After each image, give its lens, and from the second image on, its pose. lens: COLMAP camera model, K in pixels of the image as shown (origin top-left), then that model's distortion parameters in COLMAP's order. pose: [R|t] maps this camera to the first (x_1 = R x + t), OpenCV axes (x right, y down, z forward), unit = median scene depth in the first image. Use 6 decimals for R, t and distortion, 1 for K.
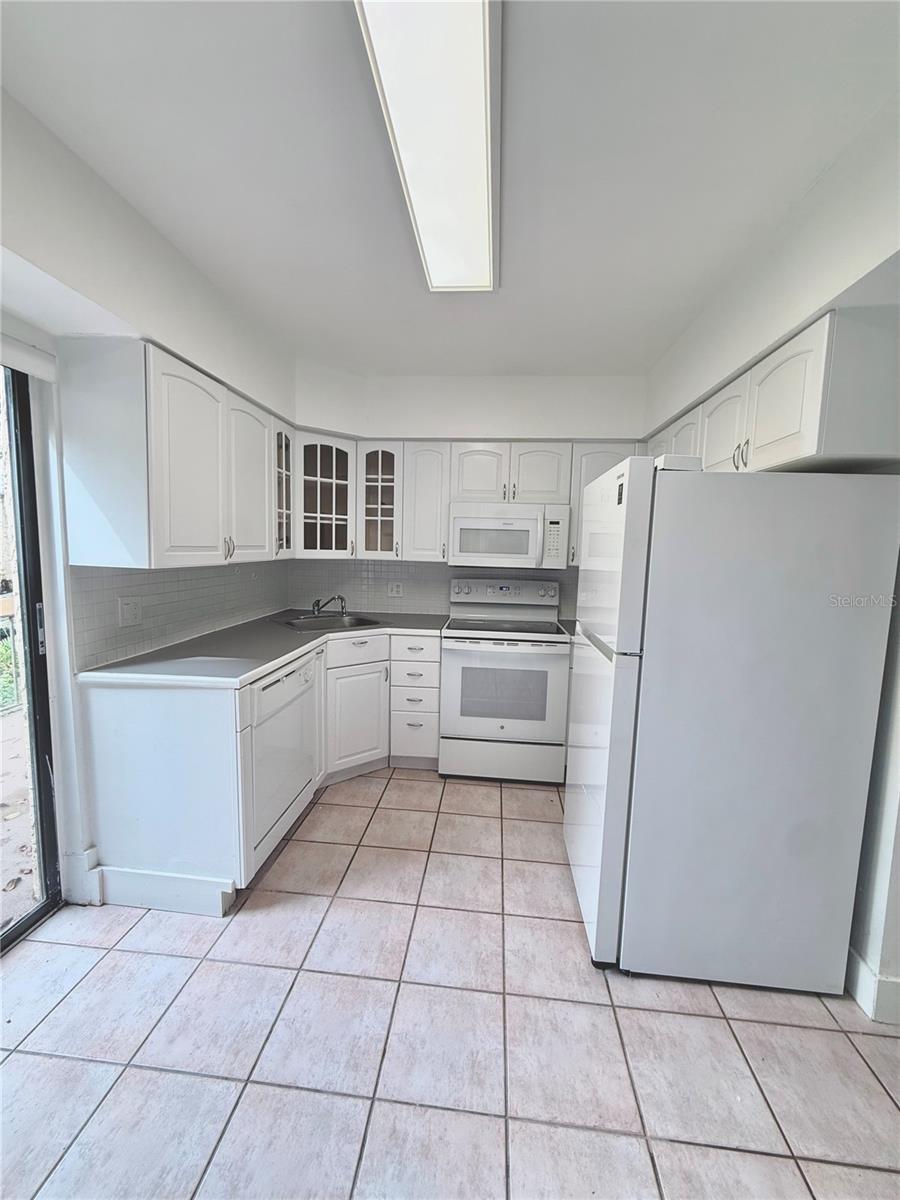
lens RADIAL K [[480.9, 0, 449.4], [0, 480.9, 587.9], [0, 0, 1]] dist [0.000252, 0.001325]
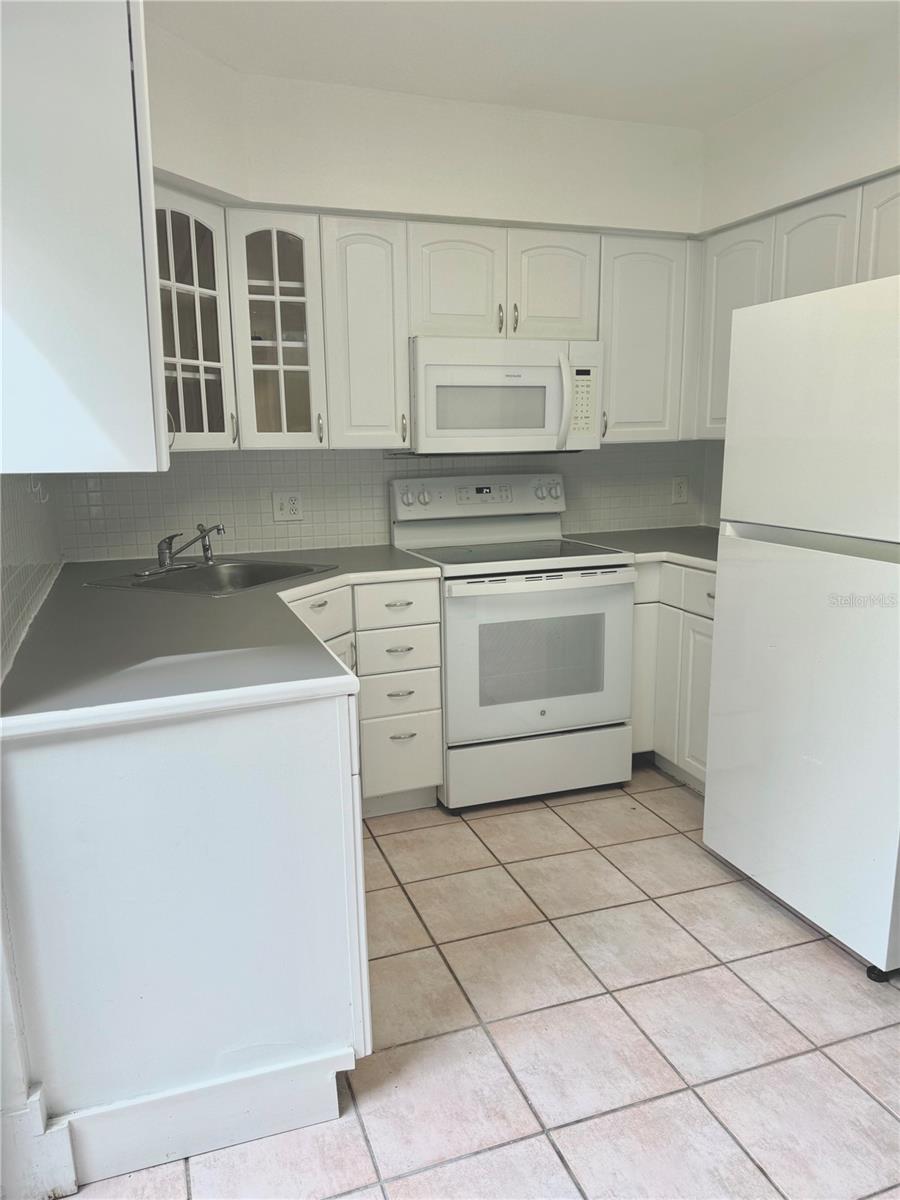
lens RADIAL K [[852.8, 0, 440.8], [0, 852.8, 595.8], [0, 0, 1]] dist [0.039316, -0.054010]
pose [[0.905244, -0.117451, 0.408337, -0.412297], [0.073023, 0.989742, 0.122797, -0.002115], [-0.418571, -0.081343, 0.904534, 0.076973]]
